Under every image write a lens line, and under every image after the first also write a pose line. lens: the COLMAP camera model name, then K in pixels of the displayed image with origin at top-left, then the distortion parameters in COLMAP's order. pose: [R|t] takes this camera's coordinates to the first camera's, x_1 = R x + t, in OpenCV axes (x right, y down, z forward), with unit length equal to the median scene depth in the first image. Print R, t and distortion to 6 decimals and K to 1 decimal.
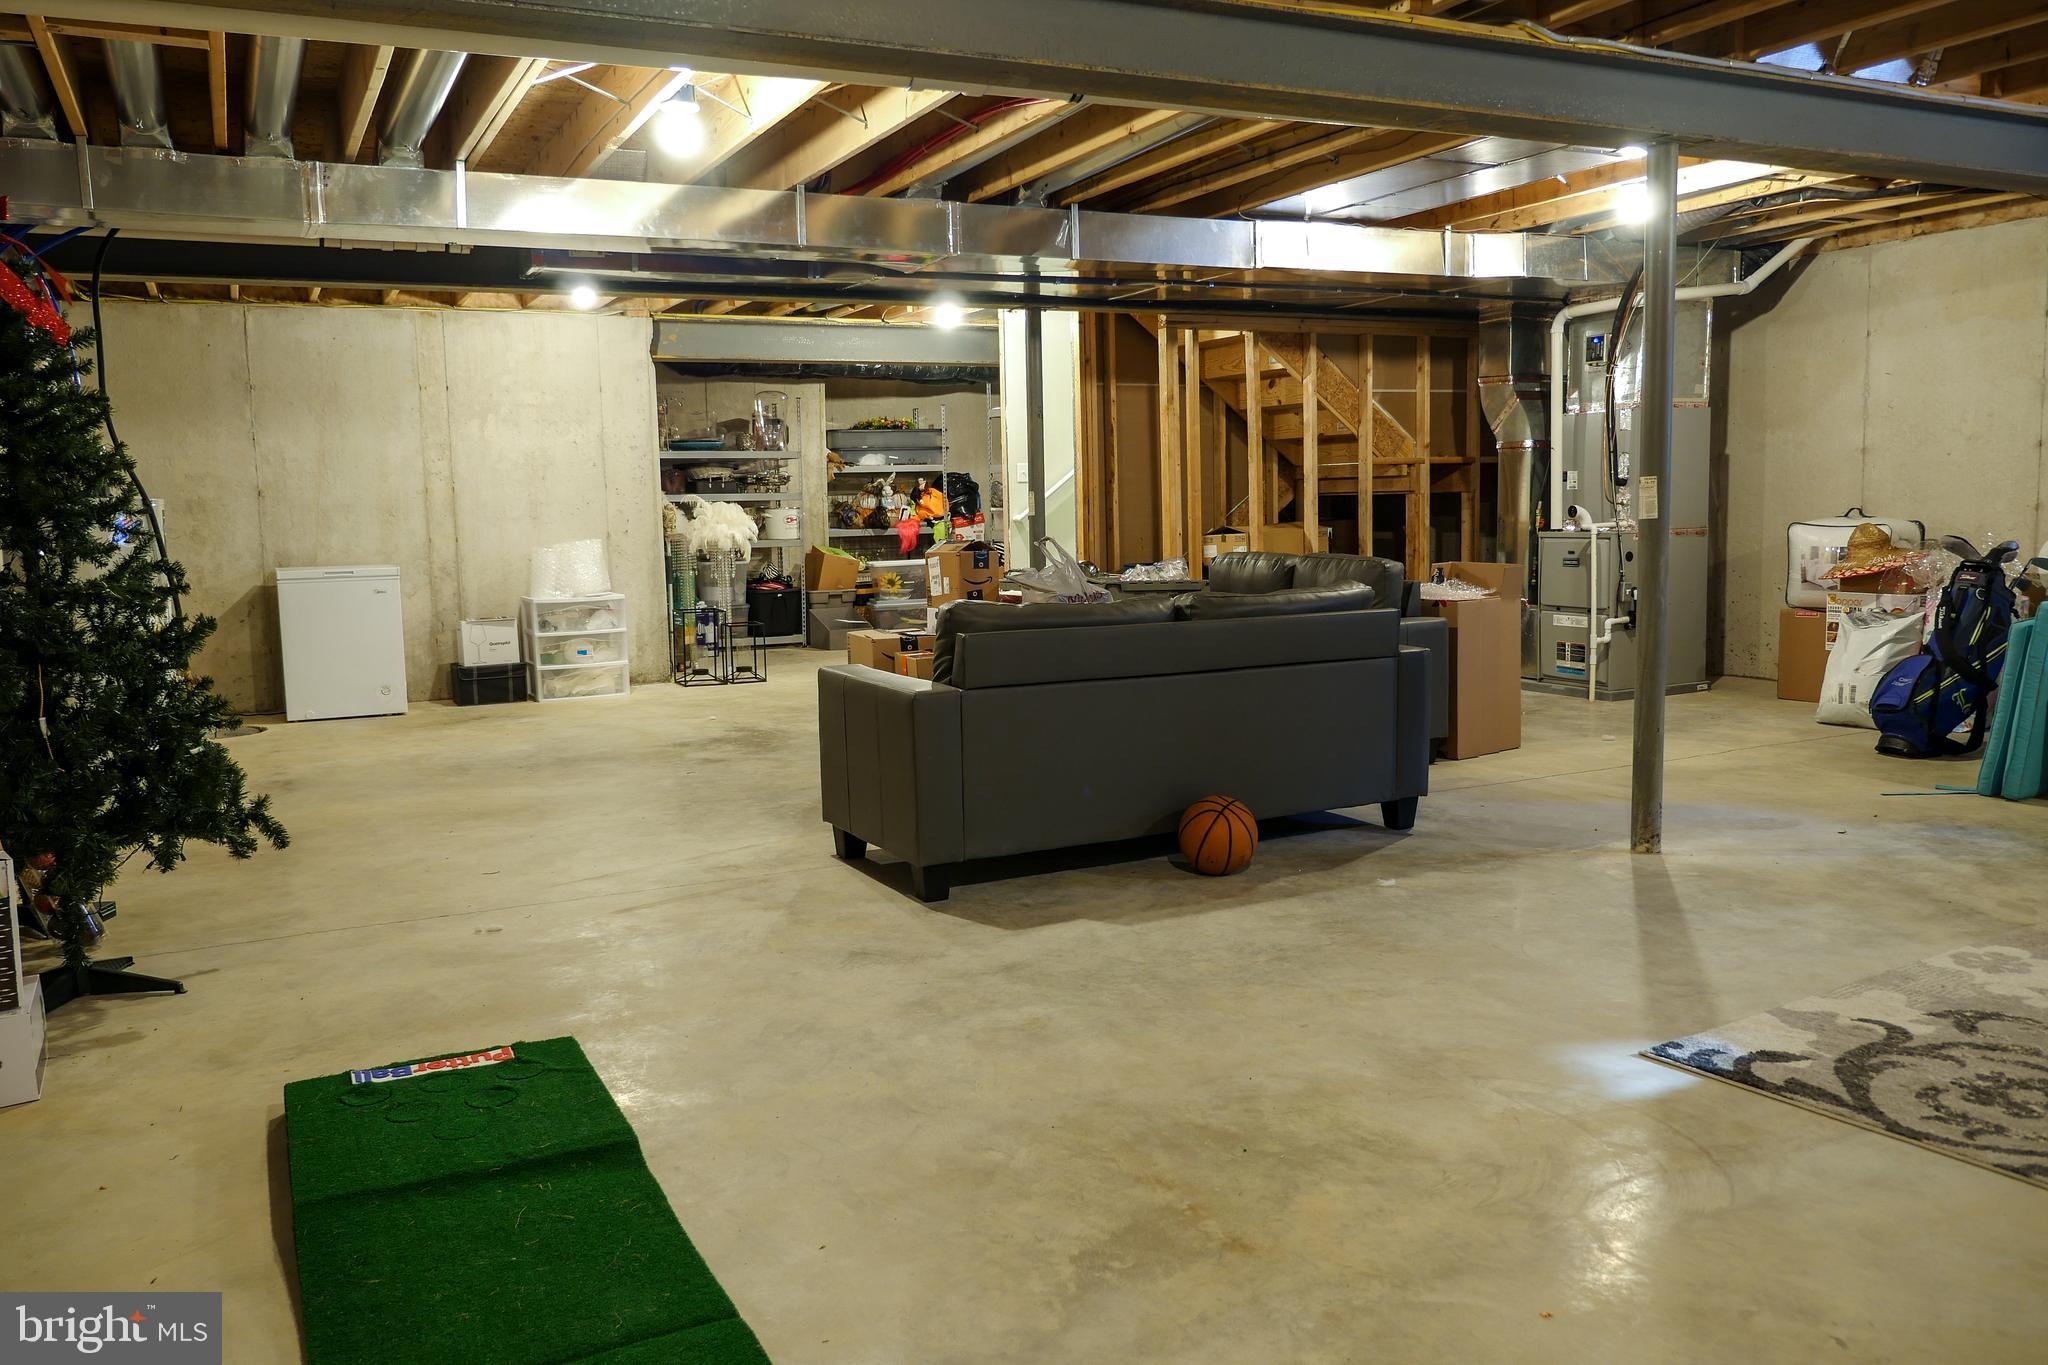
lens RADIAL K [[1559.0, 0, 1024.5], [0, 1559.0, 677.2], [0, 0, 1]] dist [-0.007194, -0.003082]
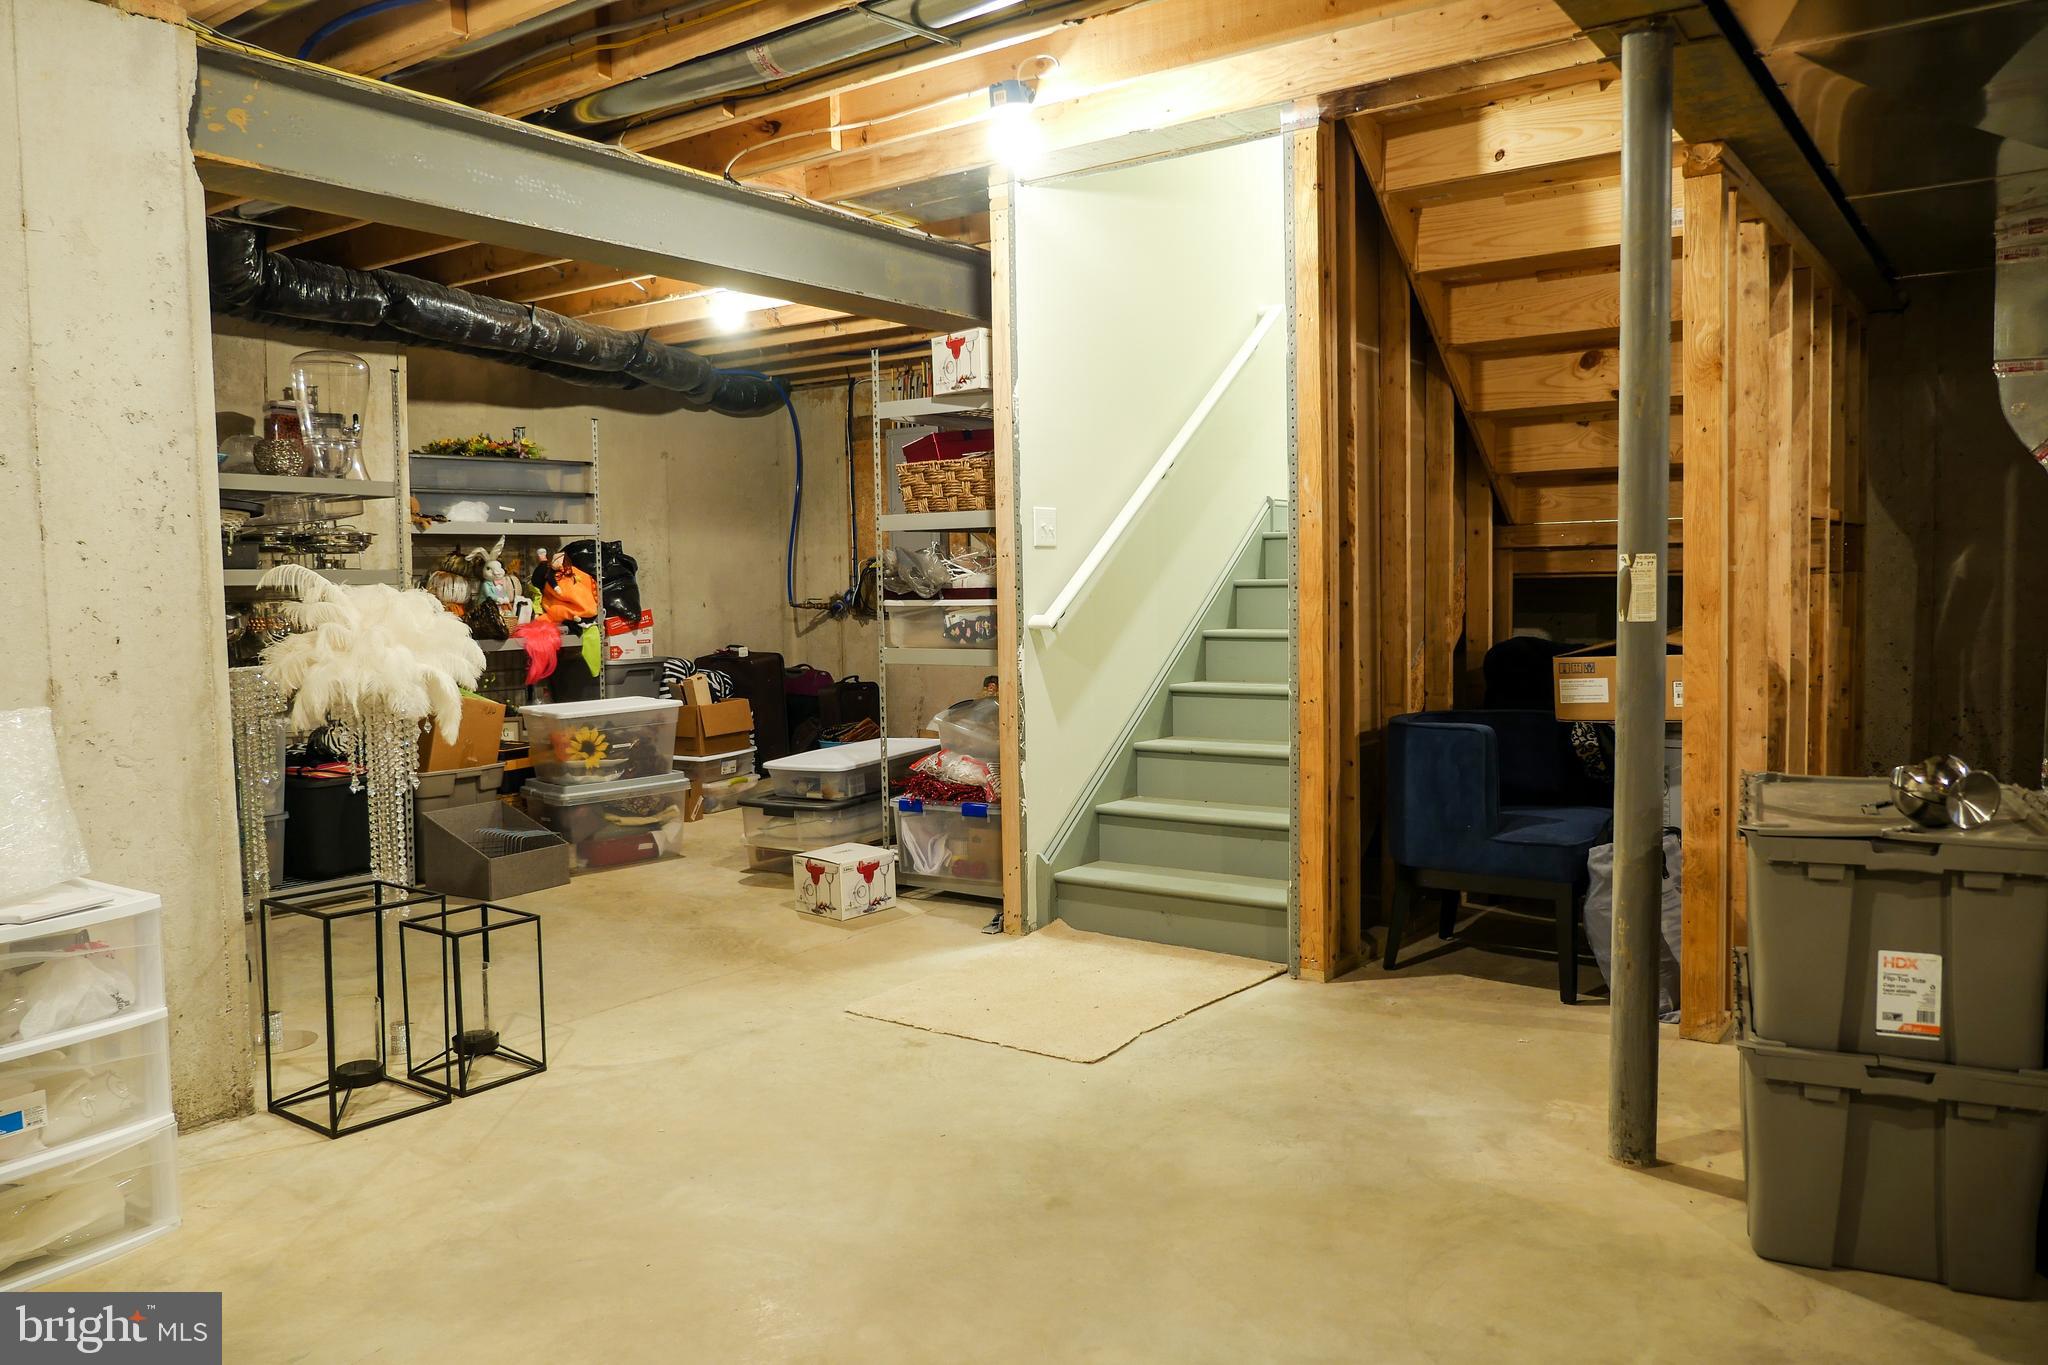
lens RADIAL K [[1484.9, 0, 1019.0], [0, 1484.9, 681.7], [0, 0, 1]] dist [-0.001822, -0.000848]
pose [[0.889382, -0.026688, 0.456386, -0.164396], [0.050966, 0.997860, -0.040969, -0.050481], [-0.454316, 0.059697, 0.888838, 0.462203]]
